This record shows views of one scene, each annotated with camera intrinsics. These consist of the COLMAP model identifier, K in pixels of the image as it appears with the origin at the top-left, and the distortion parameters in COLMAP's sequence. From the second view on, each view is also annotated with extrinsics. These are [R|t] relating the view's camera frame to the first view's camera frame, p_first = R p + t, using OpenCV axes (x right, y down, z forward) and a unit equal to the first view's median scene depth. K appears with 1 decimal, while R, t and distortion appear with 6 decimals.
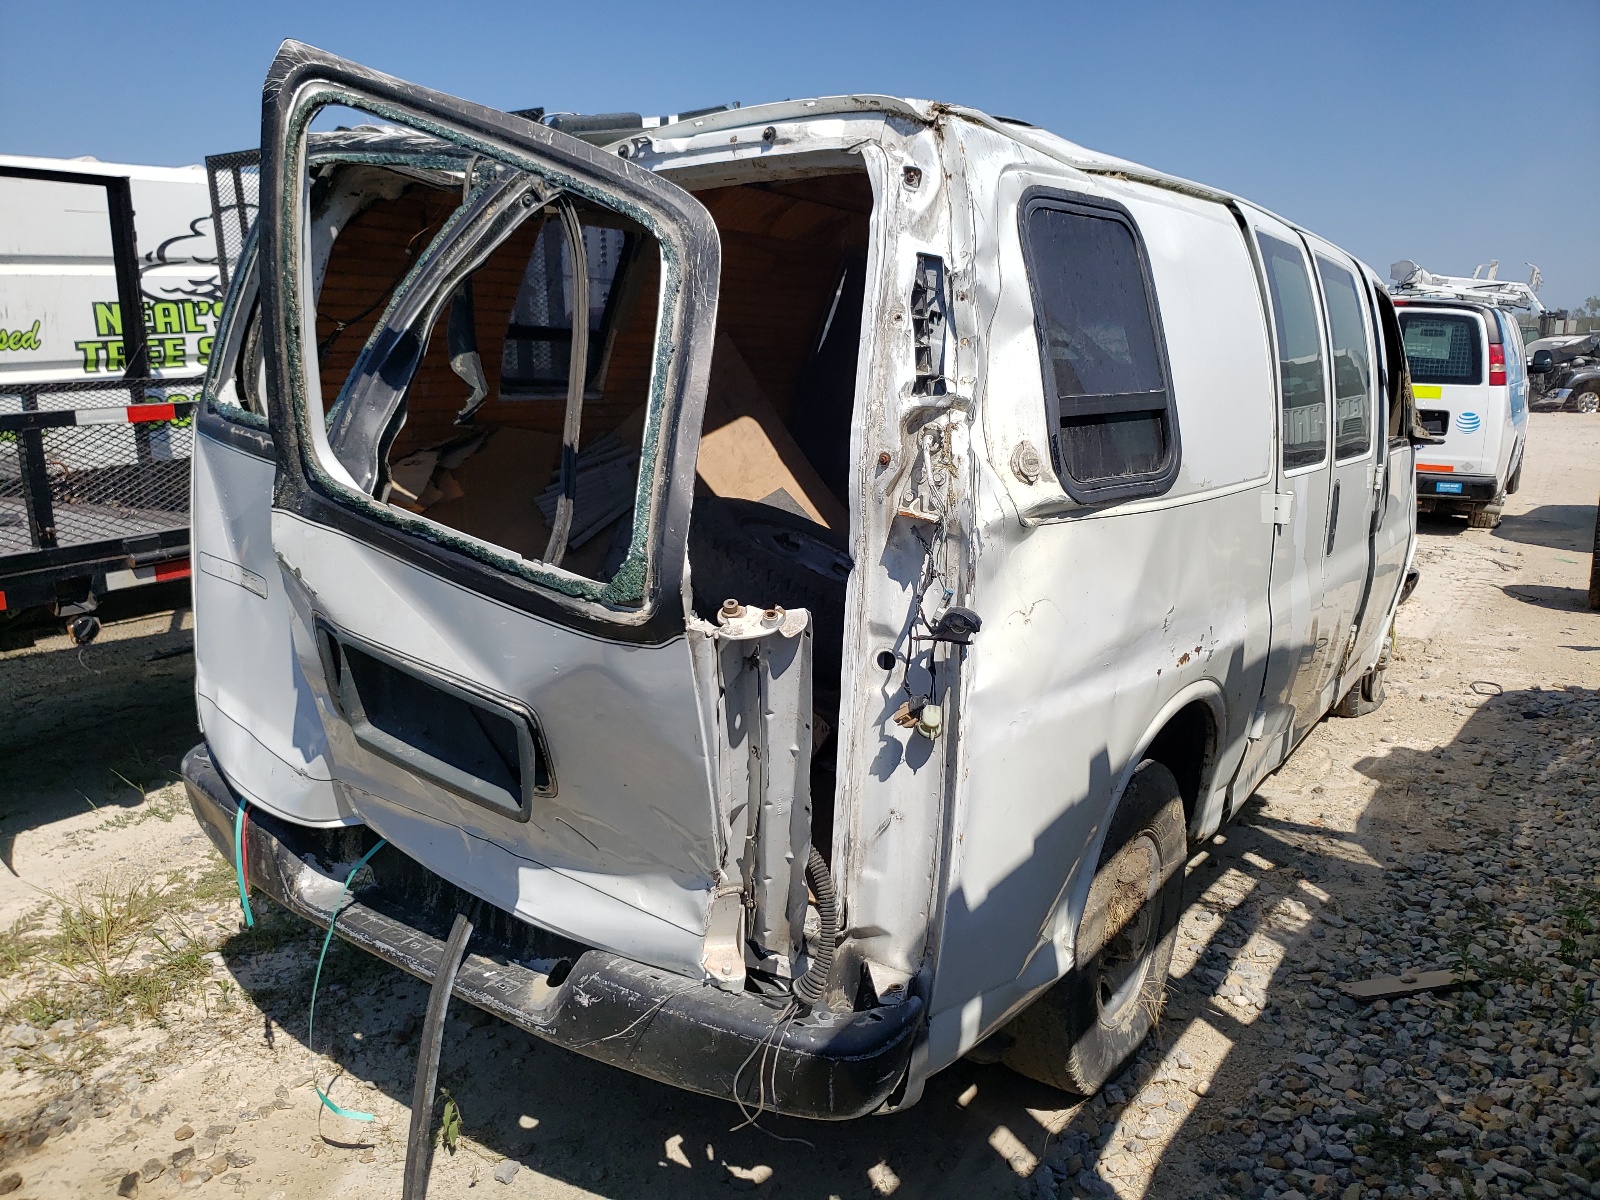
lens RADIAL K [[1238.5, 0, 784.8], [0, 1238.5, 600.8], [0, 0, 1]] dist [0.005747, 0.005137]
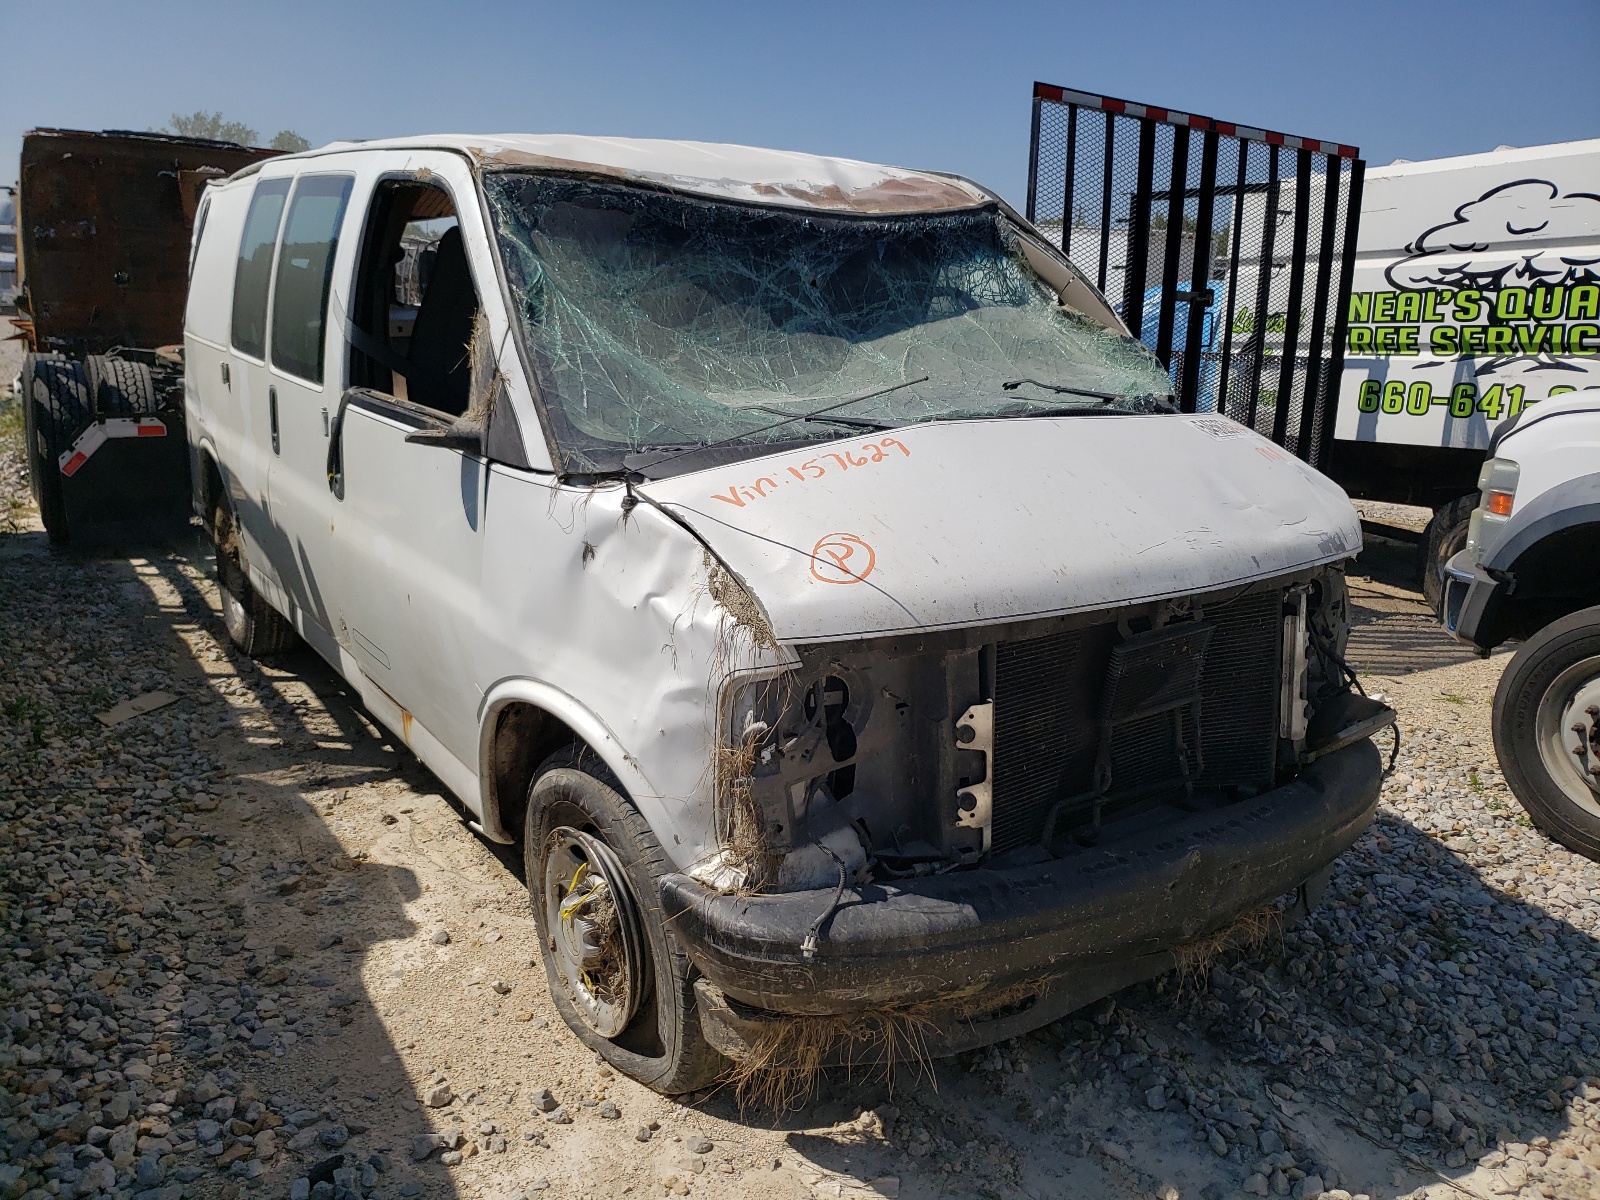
lens RADIAL K [[1238.5, 0, 784.8], [0, 1238.5, 600.8], [0, 0, 1]] dist [0.005747, 0.005137]
pose [[-0.370375, 0.191613, -0.908904, 0.679144], [-0.236241, 0.926886, 0.291671, -0.181190], [0.898339, 0.322748, -0.298029, 0.926445]]
